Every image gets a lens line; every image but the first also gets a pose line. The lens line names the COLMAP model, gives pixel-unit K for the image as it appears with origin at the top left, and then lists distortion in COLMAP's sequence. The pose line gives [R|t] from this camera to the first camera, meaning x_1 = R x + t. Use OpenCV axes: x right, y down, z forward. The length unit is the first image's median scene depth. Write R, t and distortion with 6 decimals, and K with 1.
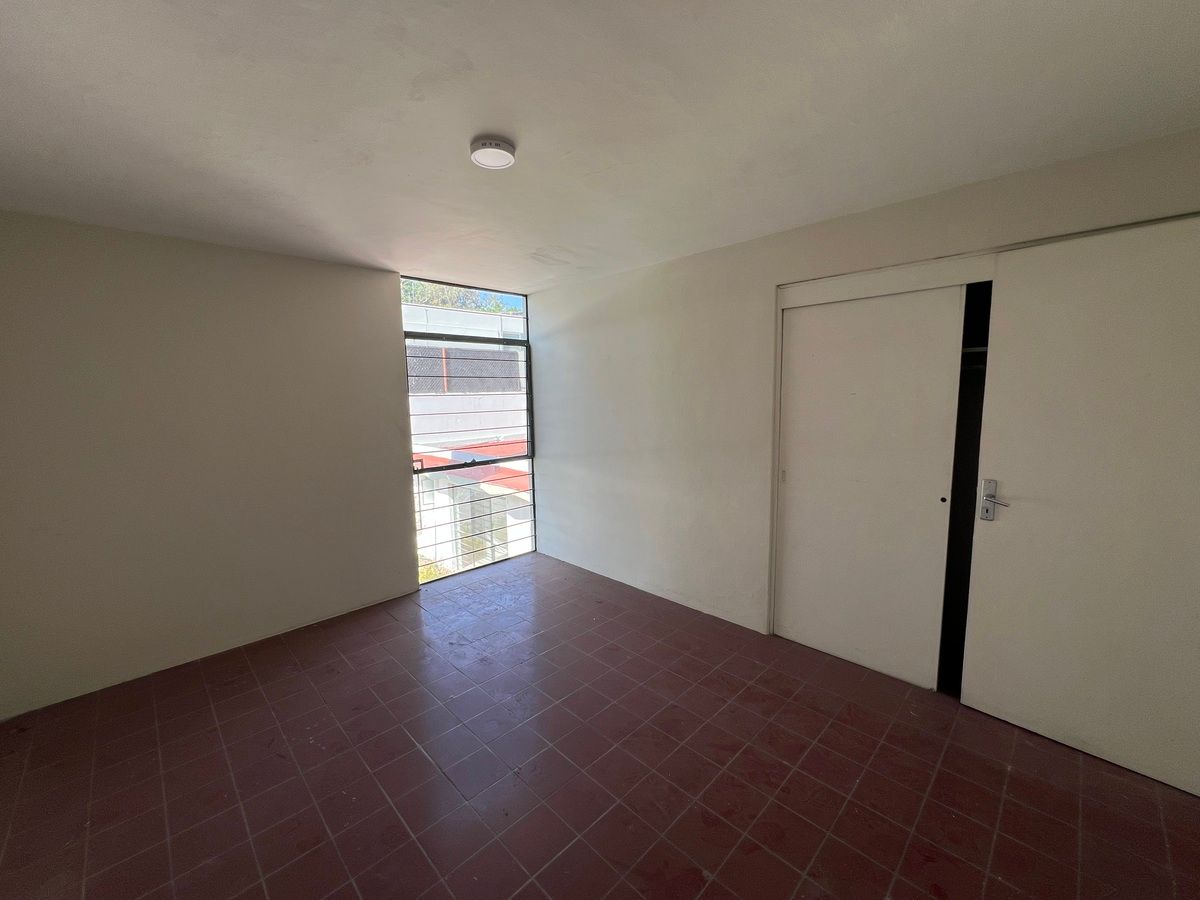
lens RADIAL K [[481.0, 0, 597.6], [0, 481.0, 445.5], [0, 0, 1]] dist [-0.002239, 0.000504]
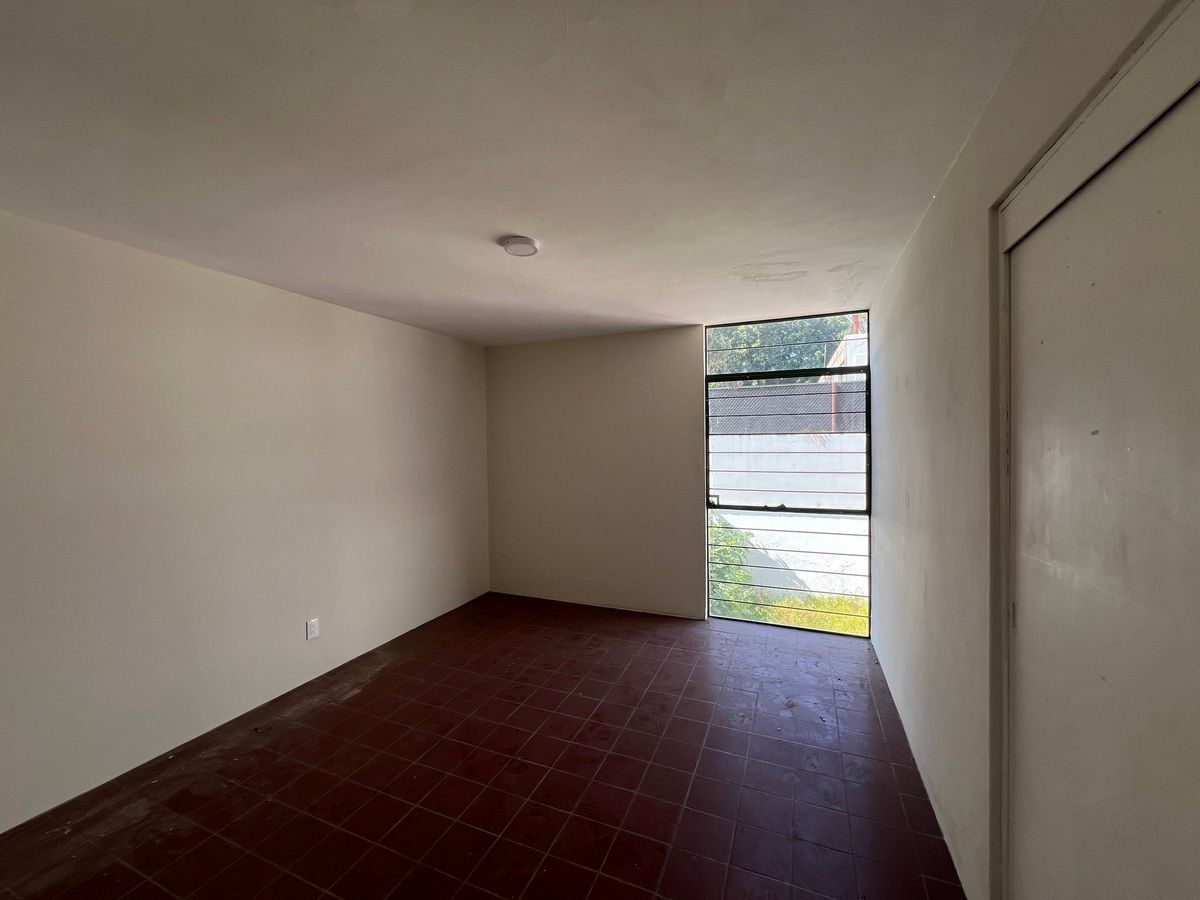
lens RADIAL K [[476.8, 0, 594.9], [0, 476.8, 446.6], [0, 0, 1]] dist [-0.000995, 0.000031]
pose [[0.381958, 0.026734, -0.923793, 0.481919], [-0.096202, 0.995301, -0.010972, -0.039441], [0.919159, 0.093062, 0.382735, 0.348484]]
